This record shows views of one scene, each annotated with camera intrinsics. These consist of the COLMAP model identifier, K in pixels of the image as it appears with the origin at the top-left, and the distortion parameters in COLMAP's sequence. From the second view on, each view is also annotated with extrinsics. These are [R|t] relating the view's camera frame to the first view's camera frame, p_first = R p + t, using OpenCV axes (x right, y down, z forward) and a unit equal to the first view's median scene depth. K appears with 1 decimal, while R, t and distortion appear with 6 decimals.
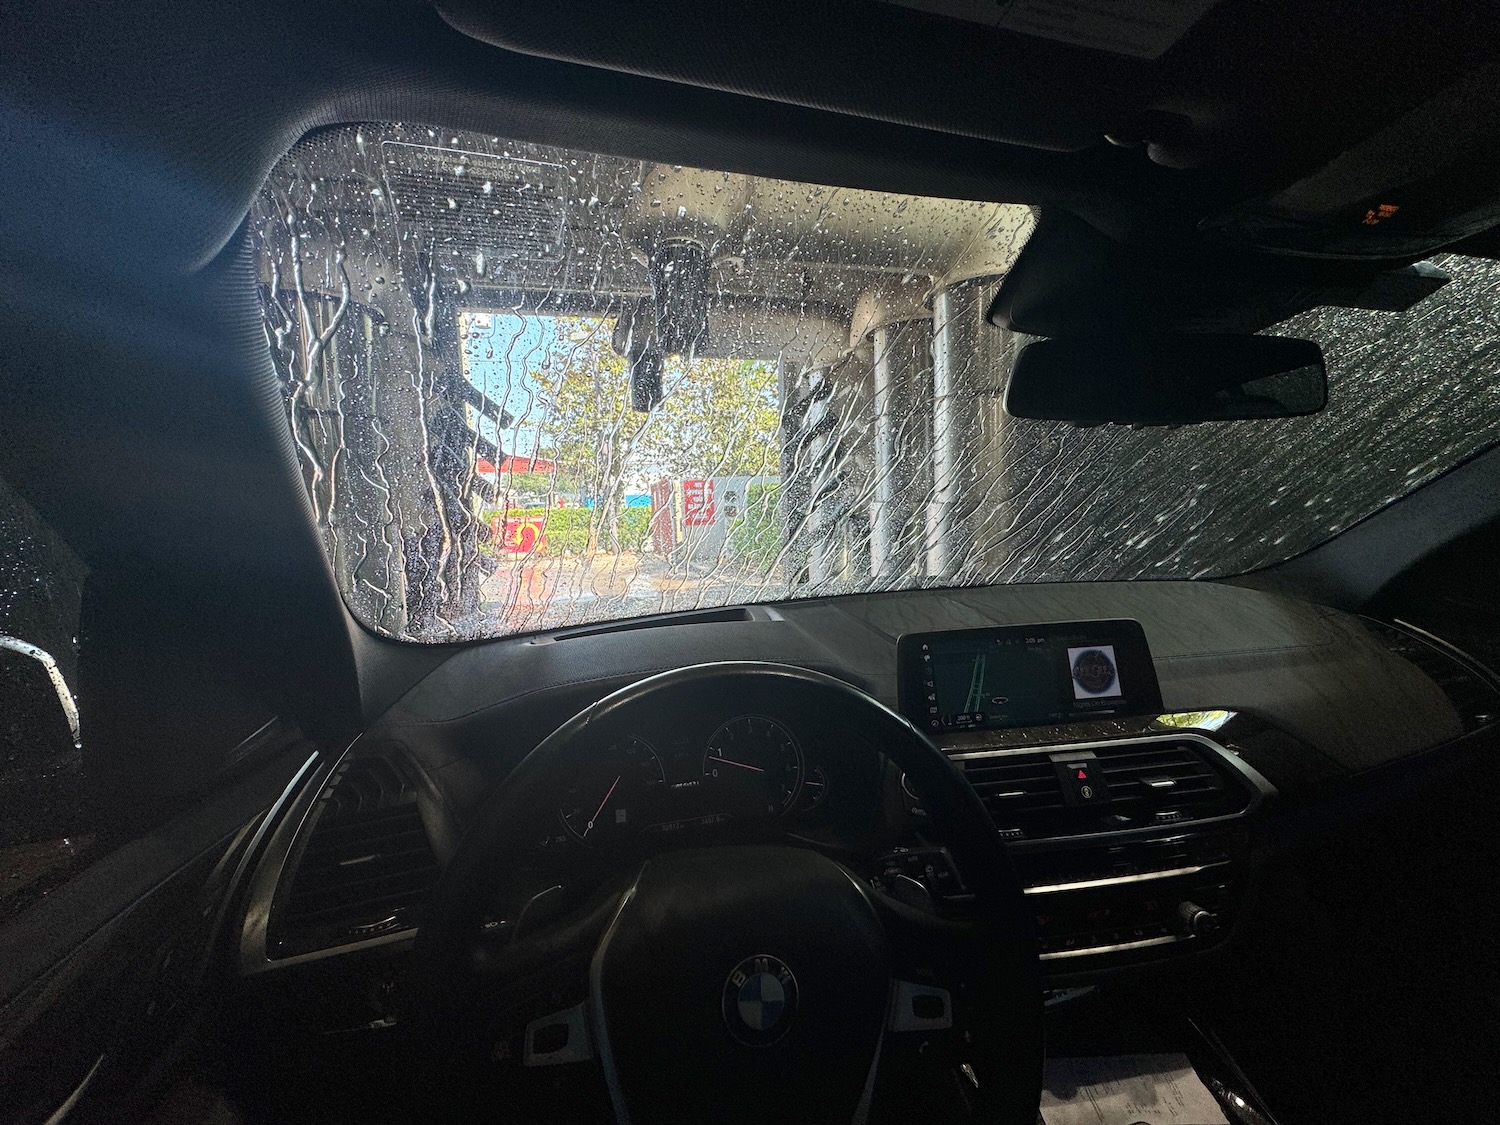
lens RADIAL K [[602.6, 0, 750.3], [0, 602.6, 562.4], [0, 0, 1]] dist [0.002589, 0.001003]
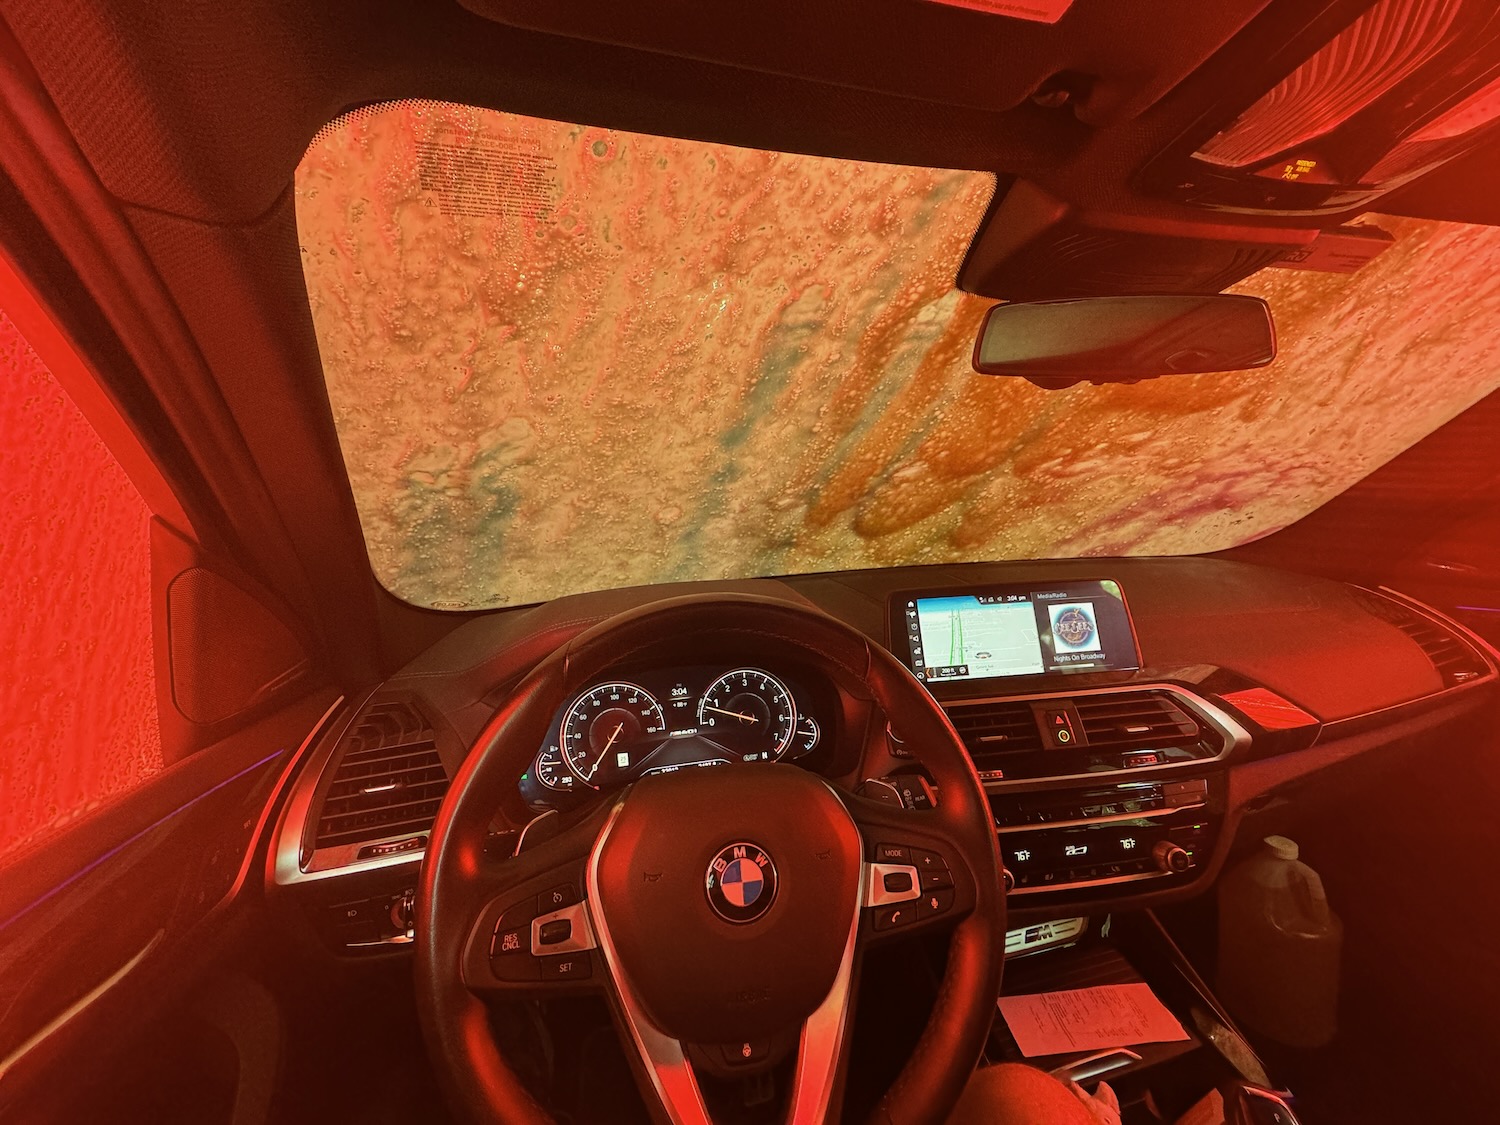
lens RADIAL K [[602.6, 0, 749.8], [0, 602.6, 561.1], [0, 0, 1]] dist [0.002589, 0.001003]
pose [[0.999765, -0.008940, -0.019771, 0.034040], [0.008690, 0.999882, -0.012673, 0.085134], [0.019882, 0.012499, 0.999724, -0.066528]]
